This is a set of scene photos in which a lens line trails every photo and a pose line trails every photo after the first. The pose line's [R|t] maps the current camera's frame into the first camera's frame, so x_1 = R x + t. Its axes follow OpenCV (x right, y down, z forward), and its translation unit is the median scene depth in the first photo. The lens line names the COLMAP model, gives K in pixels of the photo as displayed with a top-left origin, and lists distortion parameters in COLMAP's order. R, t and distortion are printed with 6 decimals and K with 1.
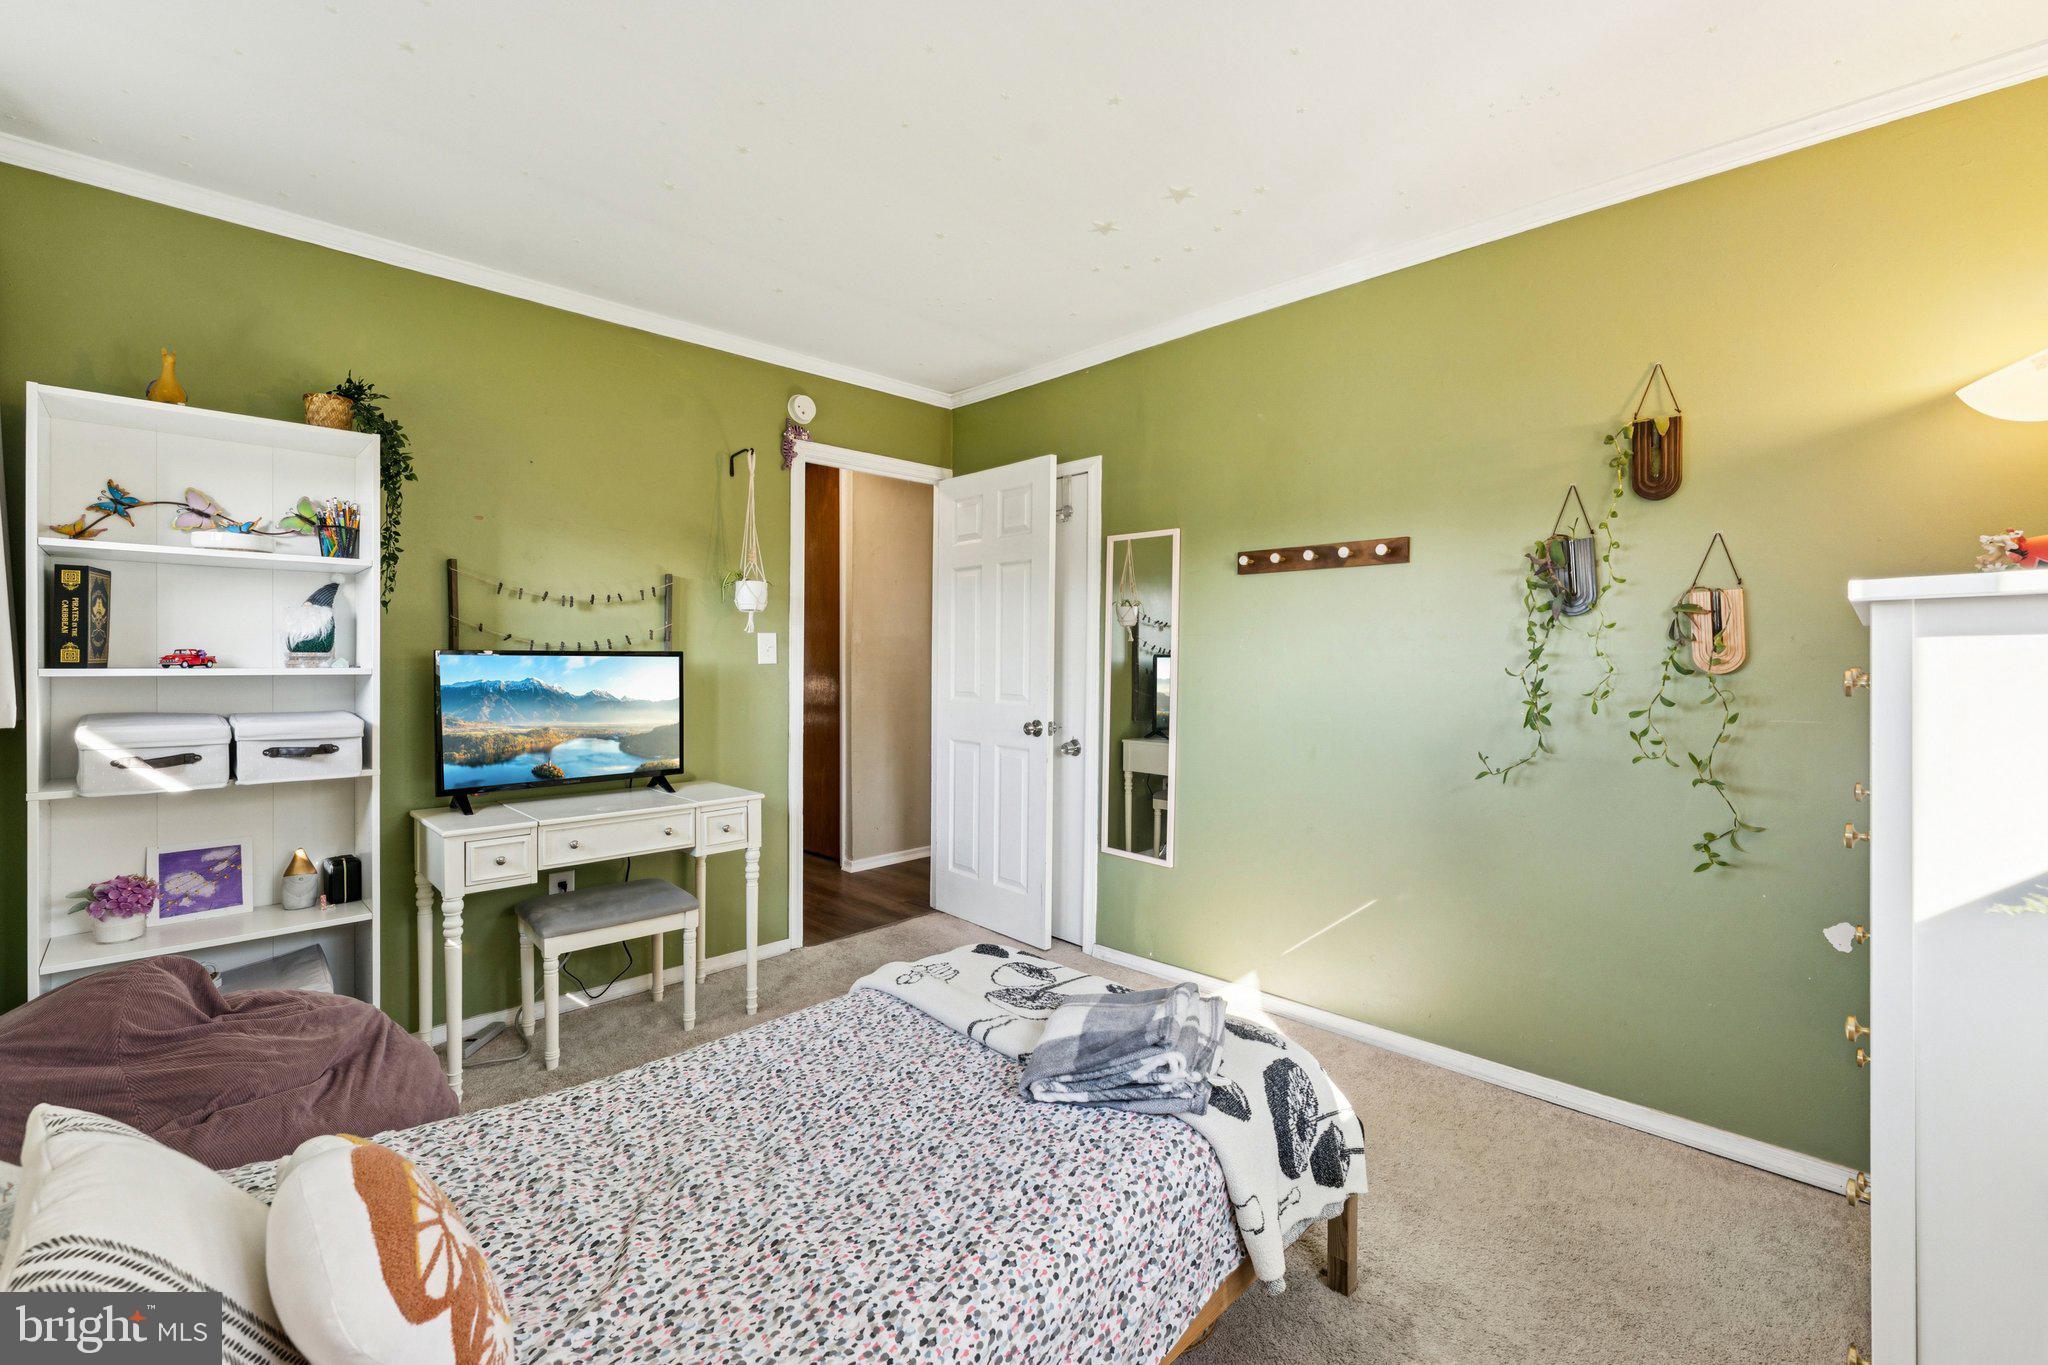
lens RADIAL K [[848.8, 0, 1027.8], [0, 848.8, 677.8], [0, 0, 1]] dist [-0.003132, -0.000373]
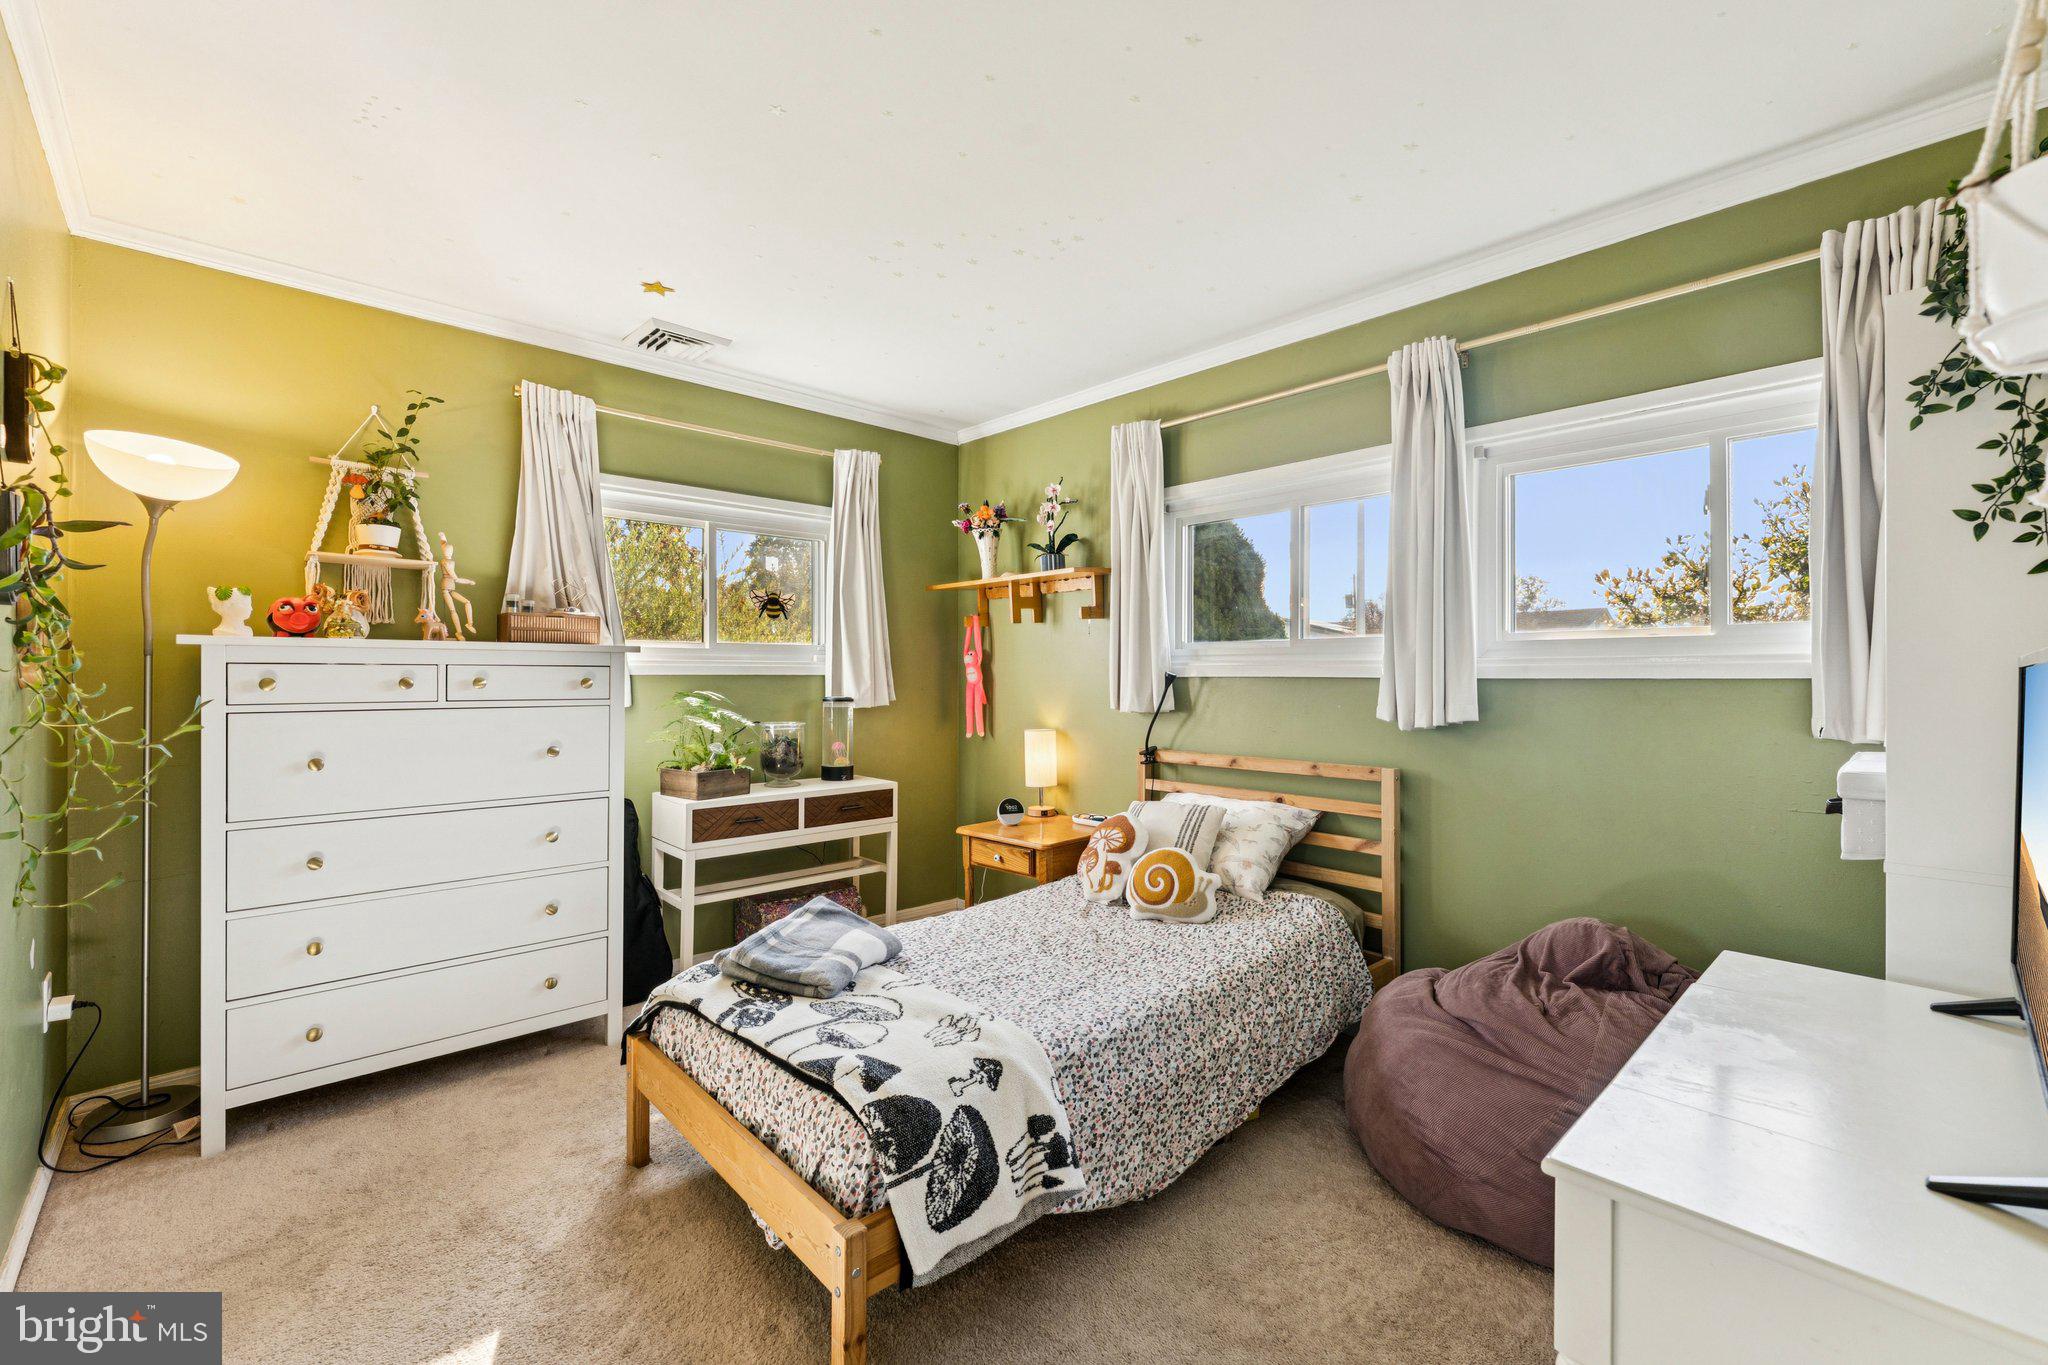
lens RADIAL K [[848.8, 0, 1024.0], [0, 848.8, 677.8], [0, 0, 1]] dist [-0.003132, -0.000373]
pose [[-0.999959, -0.004036, 0.008087, -0.199099], [-0.004021, 0.999990, 0.001967, -0.033985], [-0.008094, 0.001934, -0.999965, 1.934797]]
